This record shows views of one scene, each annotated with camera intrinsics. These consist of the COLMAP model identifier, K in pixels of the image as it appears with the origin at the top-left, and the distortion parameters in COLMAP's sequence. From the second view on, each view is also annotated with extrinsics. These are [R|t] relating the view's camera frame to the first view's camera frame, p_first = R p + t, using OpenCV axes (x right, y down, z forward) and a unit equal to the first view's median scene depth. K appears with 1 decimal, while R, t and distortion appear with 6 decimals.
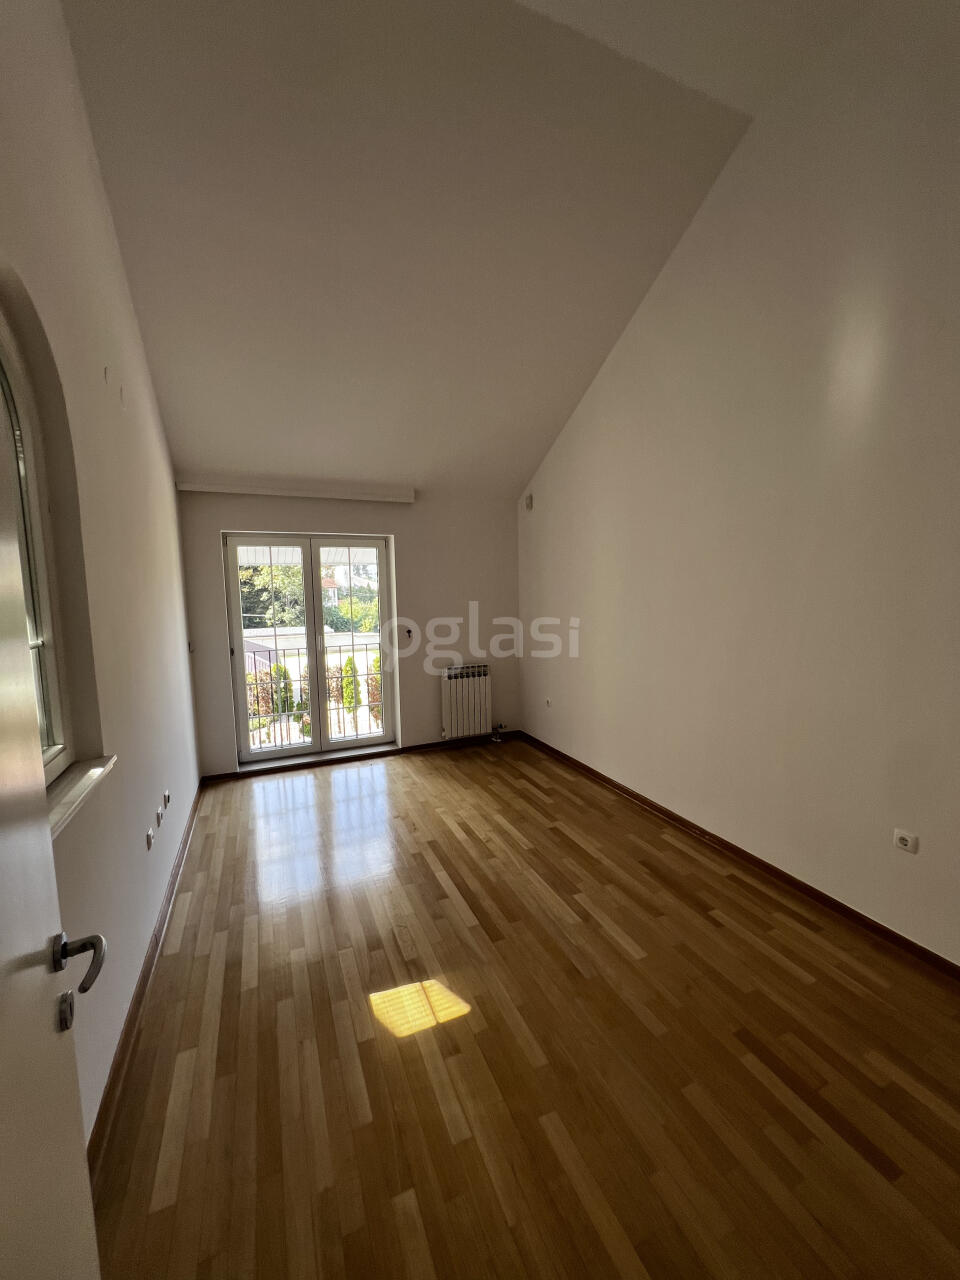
lens RADIAL K [[512.4, 0, 480.0], [0, 512.4, 640.0], [0, 0, 1]] dist [0.000265, -0.000135]
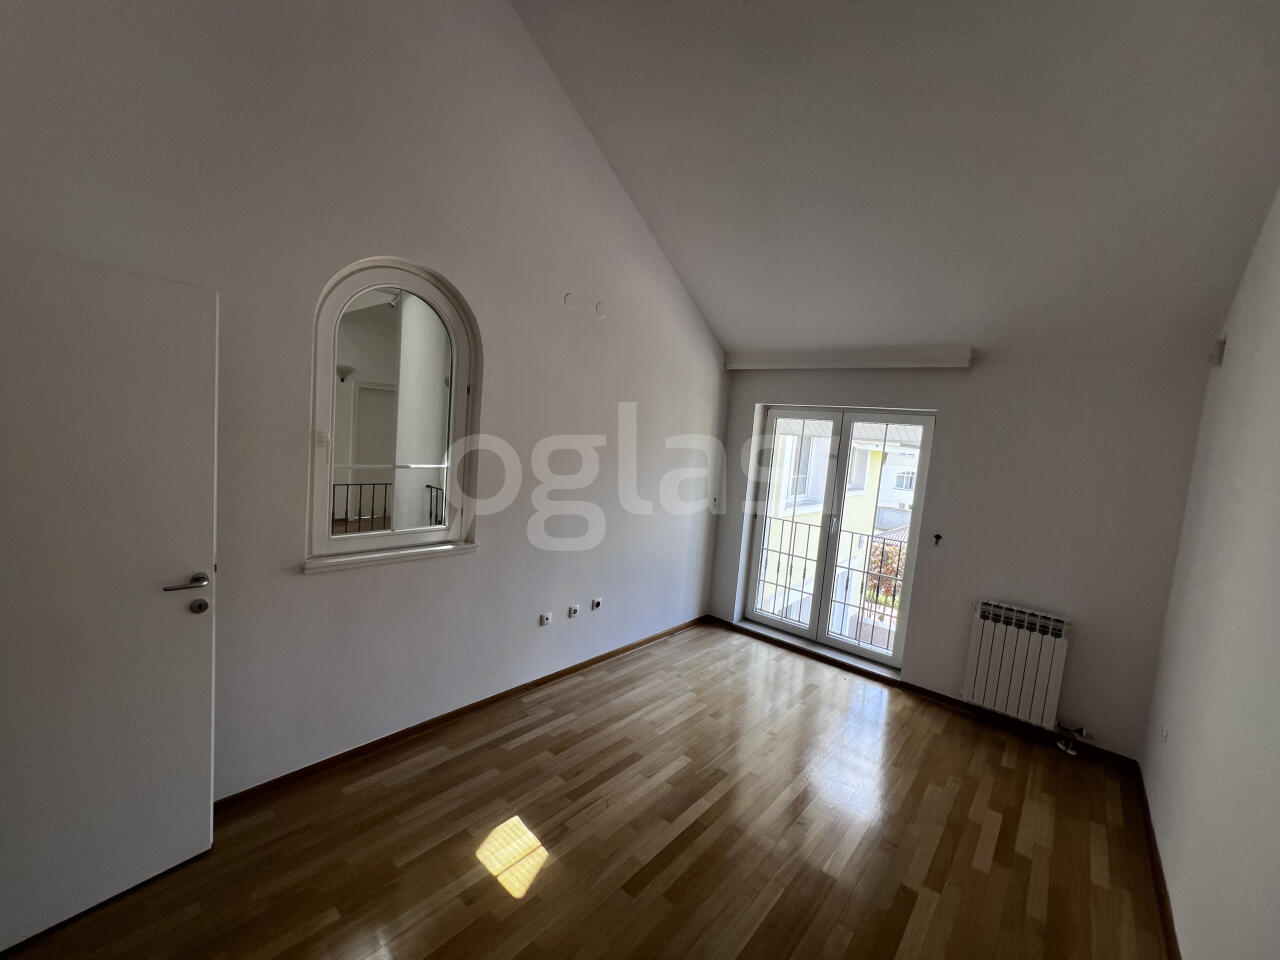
lens RADIAL K [[512.4, 0, 641.8], [0, 512.4, 483.1], [0, 0, 1]] dist [0.000265, -0.000135]
pose [[0.436436, 0.137095, -0.889229, 0.358604], [-0.191438, 0.979842, 0.057106, -0.057570], [0.879133, 0.145309, 0.453884, 0.286590]]
